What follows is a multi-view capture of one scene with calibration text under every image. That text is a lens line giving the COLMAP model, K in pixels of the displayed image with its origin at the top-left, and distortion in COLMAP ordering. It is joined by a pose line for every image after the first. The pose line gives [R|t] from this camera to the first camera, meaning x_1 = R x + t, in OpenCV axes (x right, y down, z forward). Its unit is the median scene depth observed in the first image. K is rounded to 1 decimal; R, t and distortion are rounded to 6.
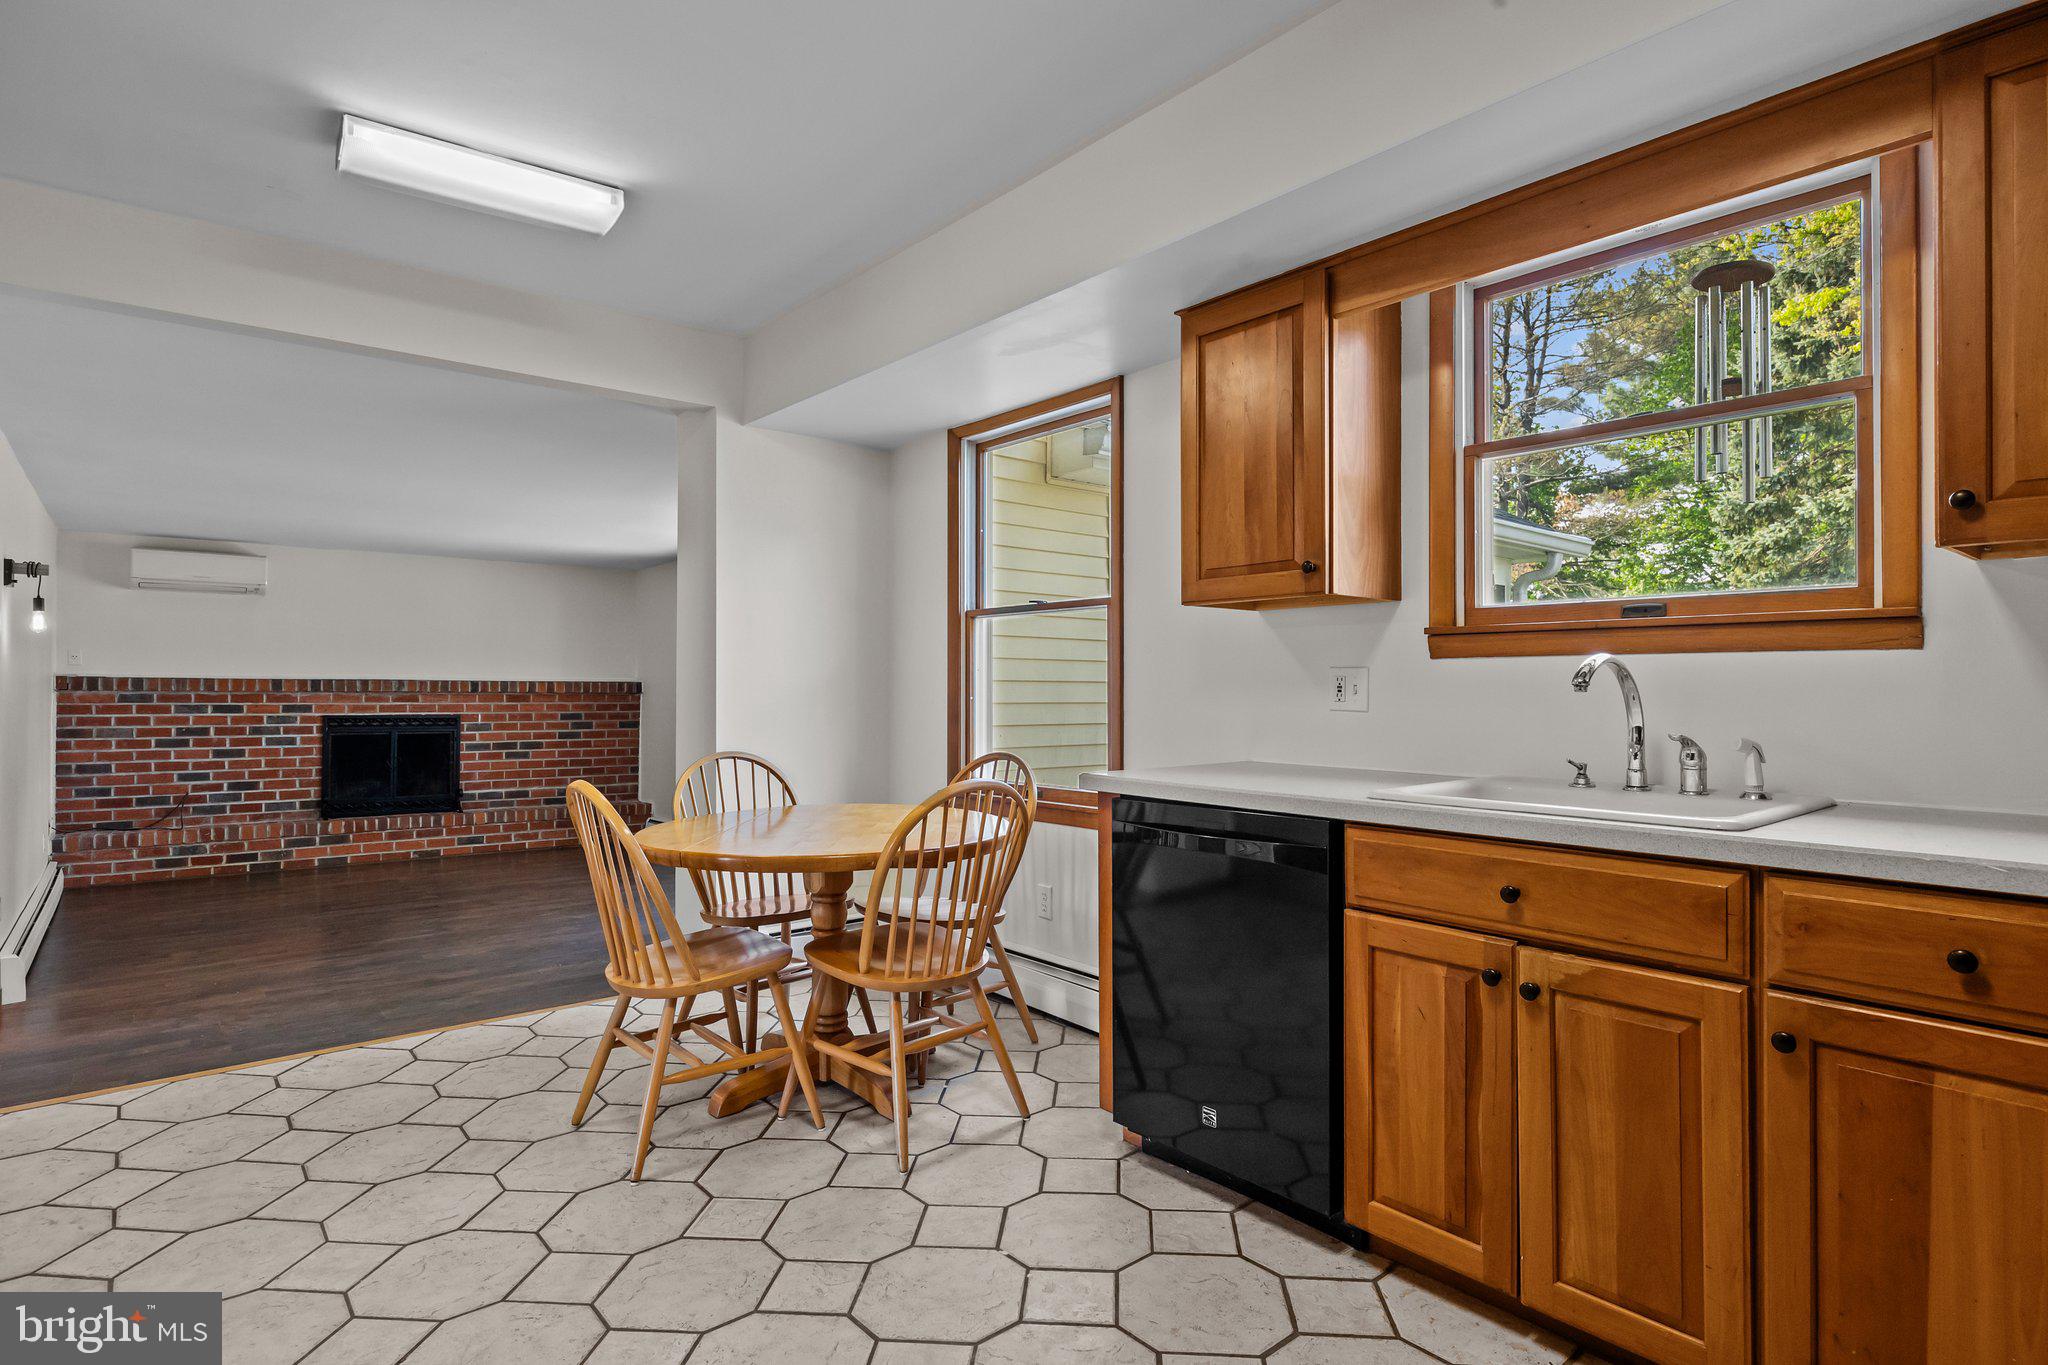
lens RADIAL K [[1046.6, 0, 1042.3], [0, 1046.6, 679.4], [0, 0, 1]] dist [-0.003548, -0.000207]
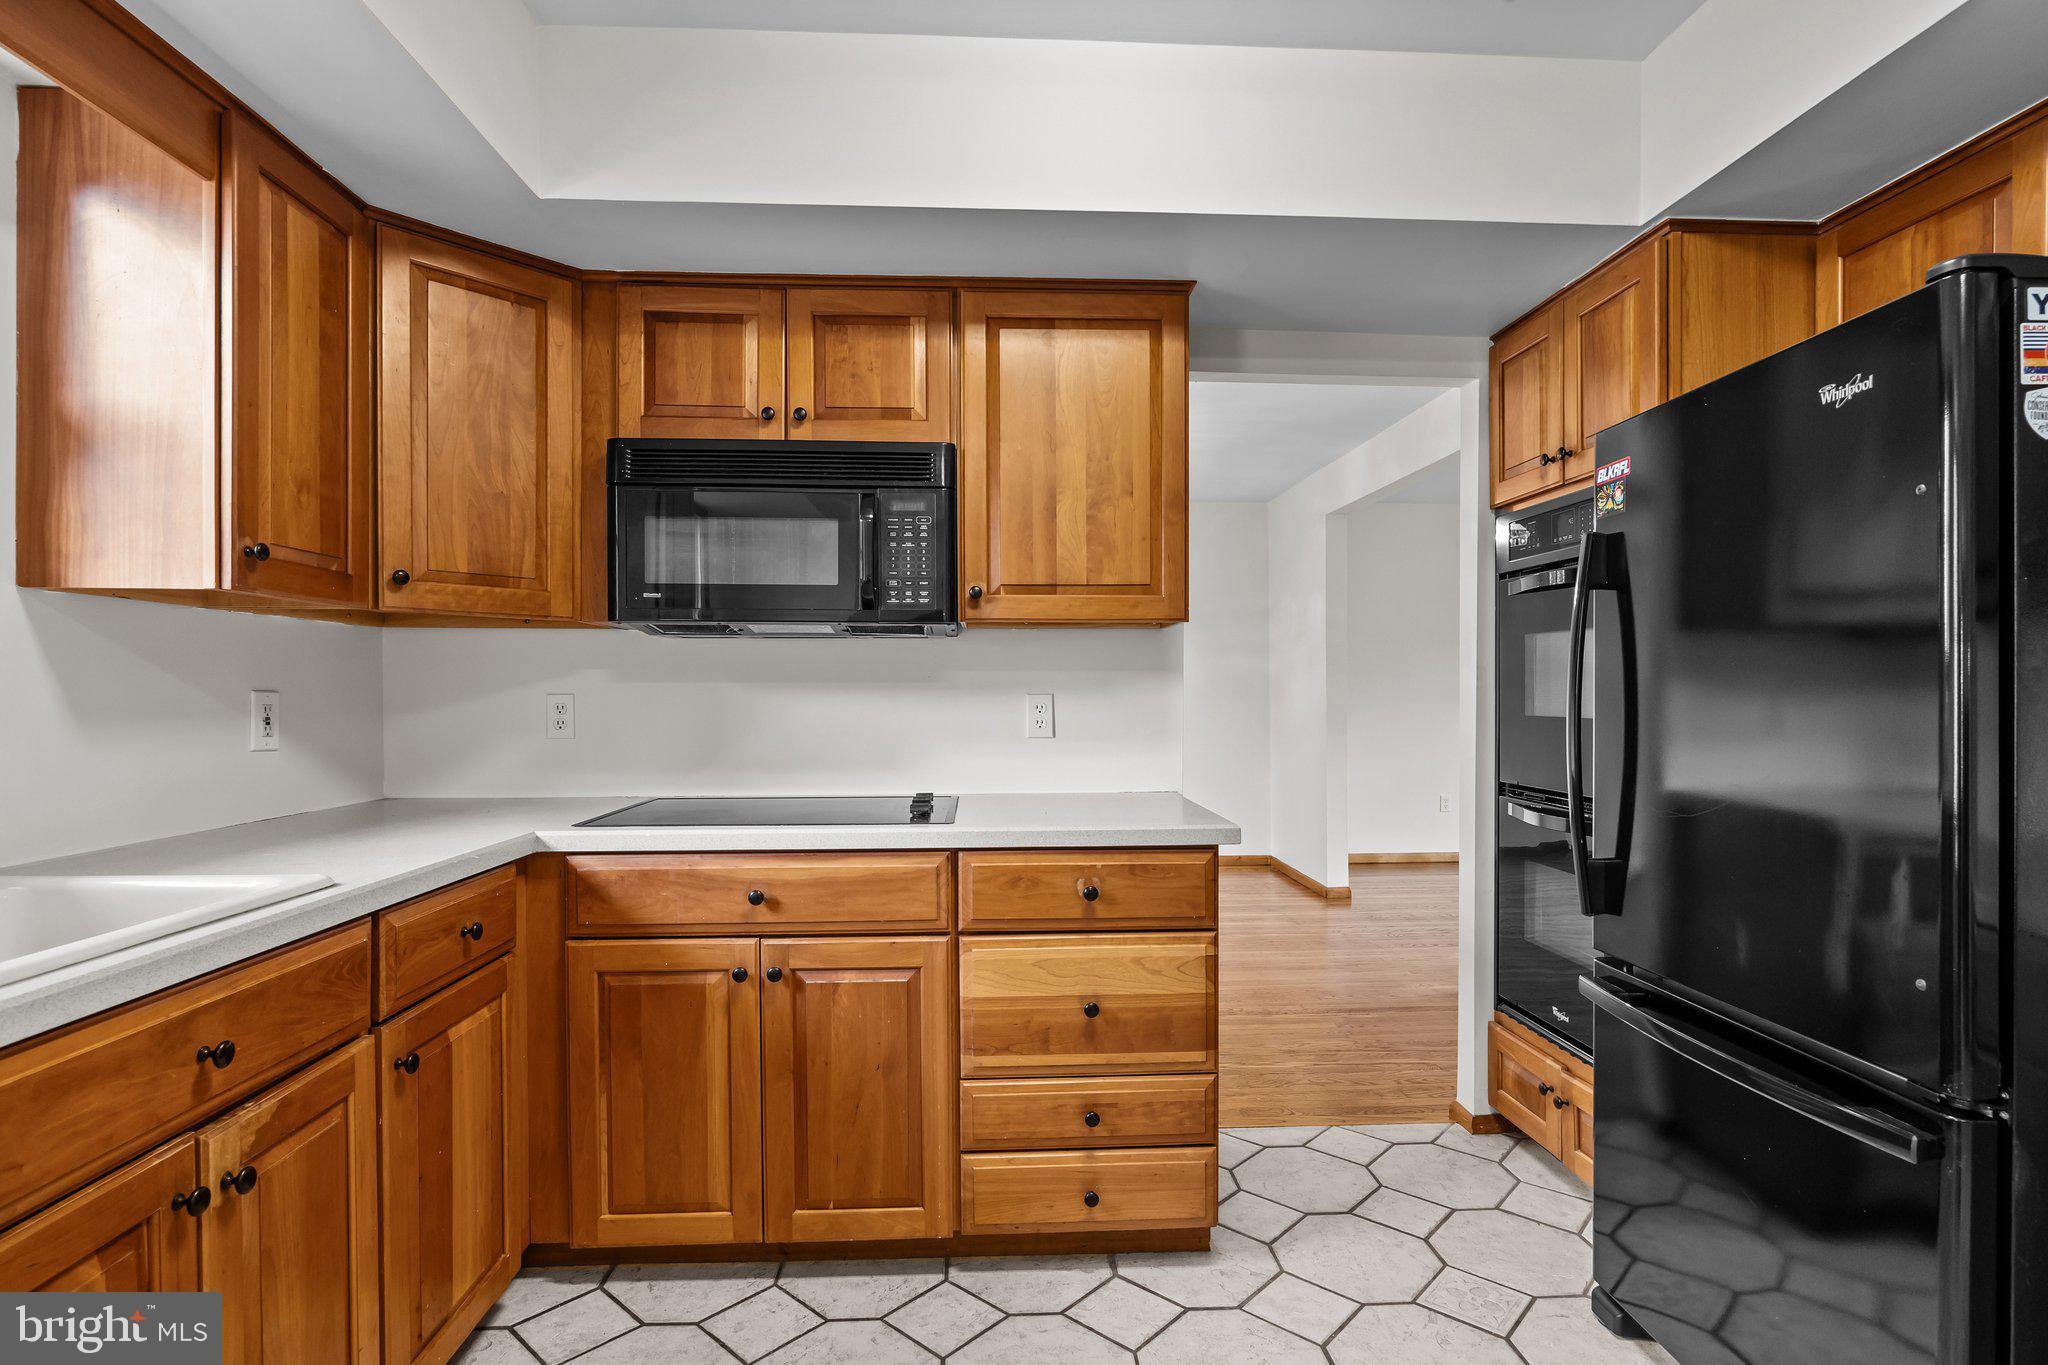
lens RADIAL K [[1029.2, 0, 1036.8], [0, 1029.2, 706.2], [0, 0, 1]] dist [-0.011474, 0.001320]
pose [[-0.794489, -0.006429, 0.607244, -0.305970], [-0.000663, 0.999953, 0.009718, -0.017957], [-0.607278, 0.007318, -0.794456, 1.046011]]
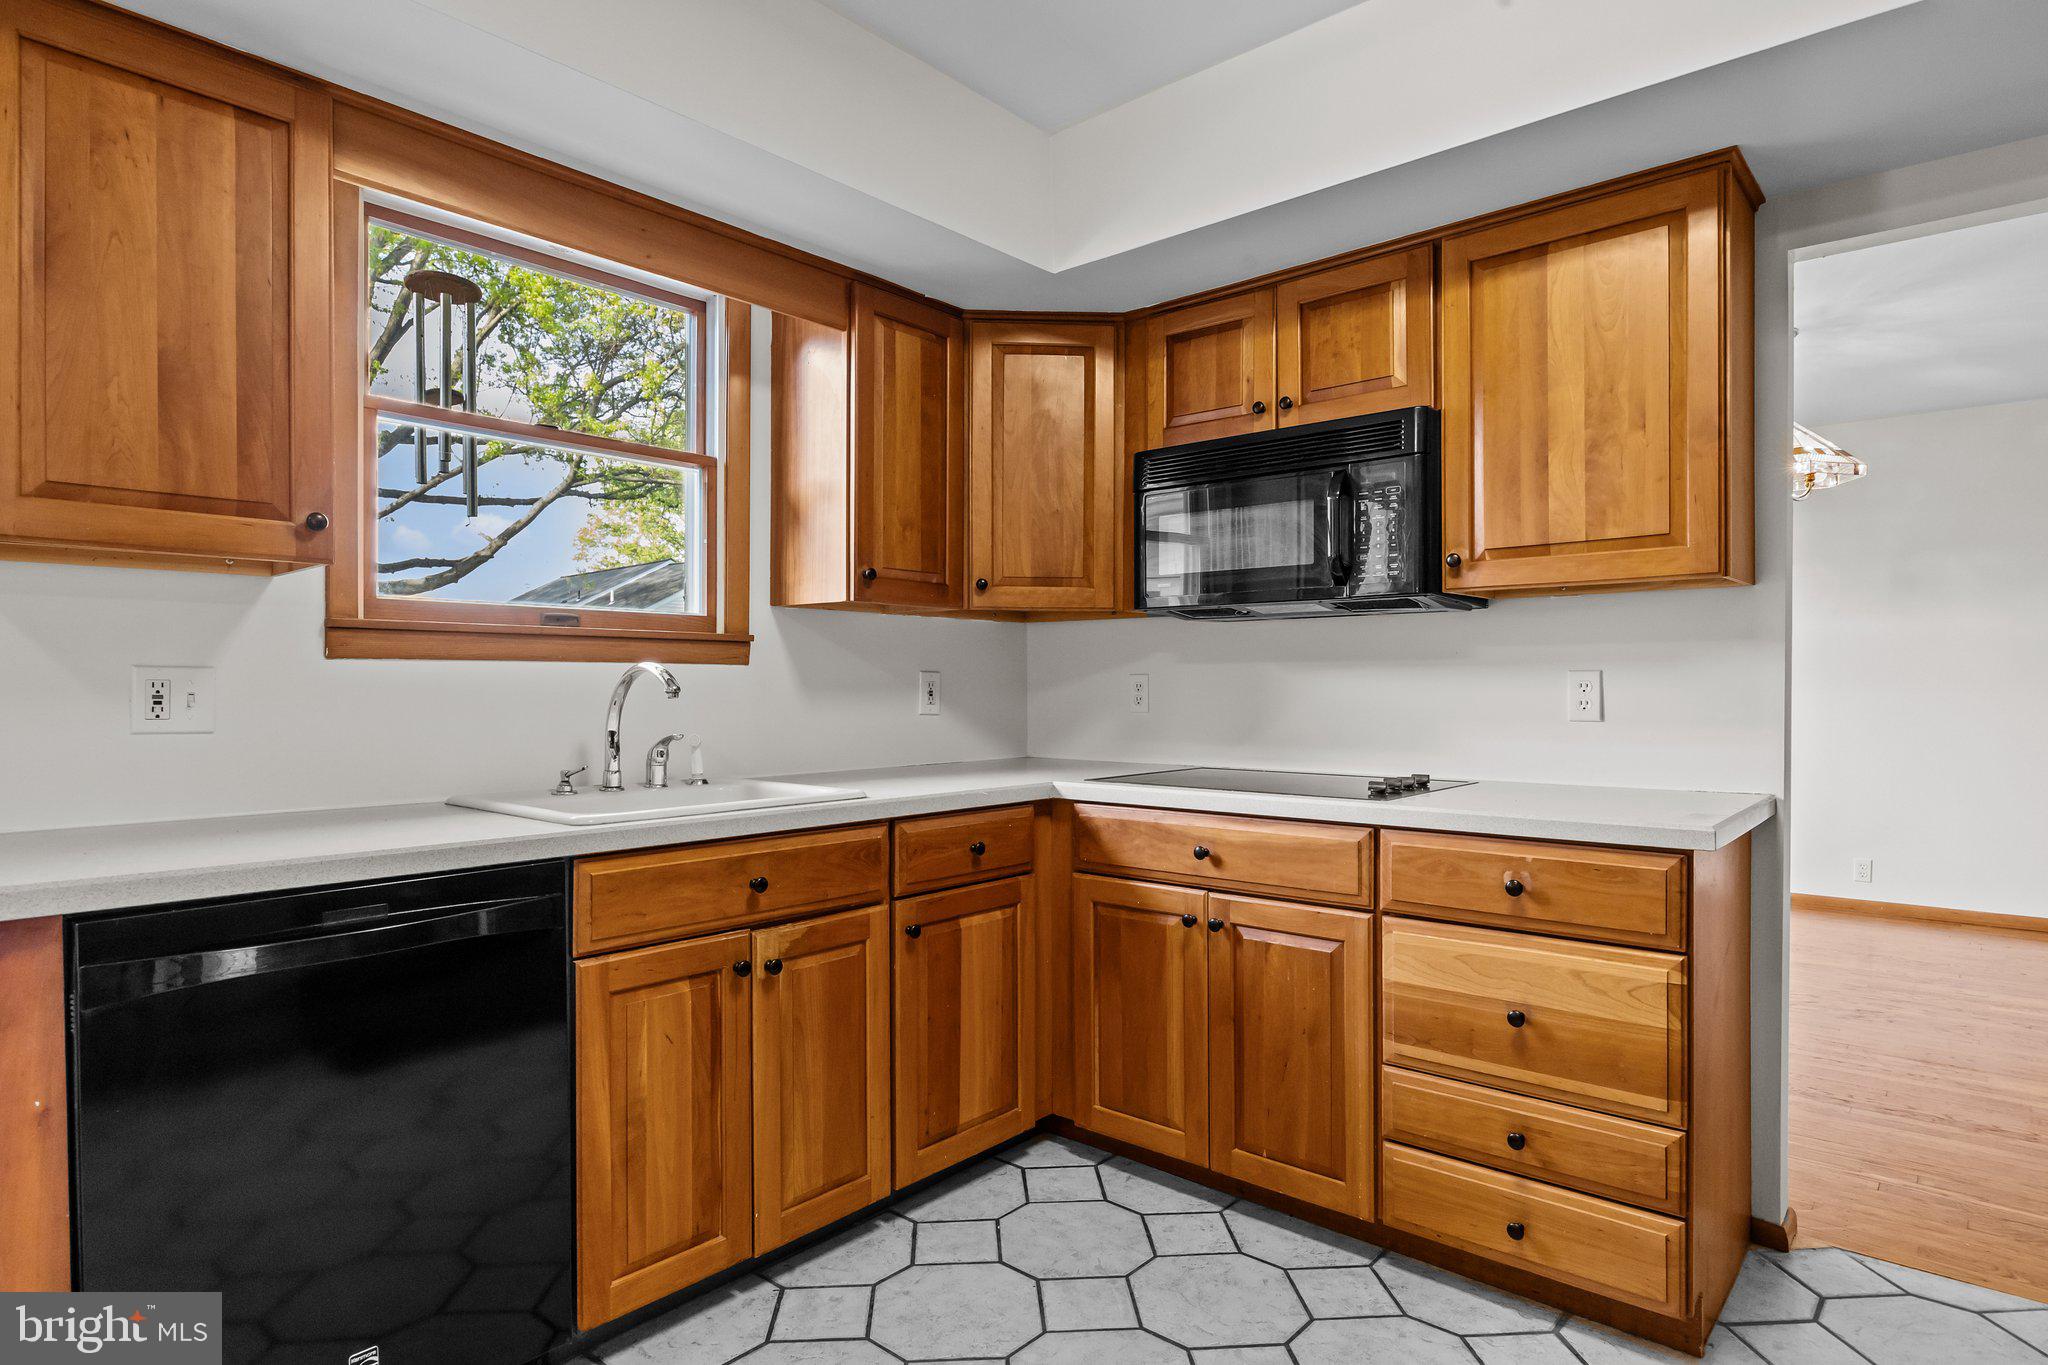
lens RADIAL K [[1118.5, 0, 1027.1], [0, 1118.5, 696.8], [0, 0, 1]] dist [-0.009643, 0.001965]
pose [[-0.143360, -0.007949, 0.989639, -0.644022], [-0.002344, 0.999968, 0.007692, 0.000870], [-0.989668, -0.001217, -0.143374, 0.779675]]
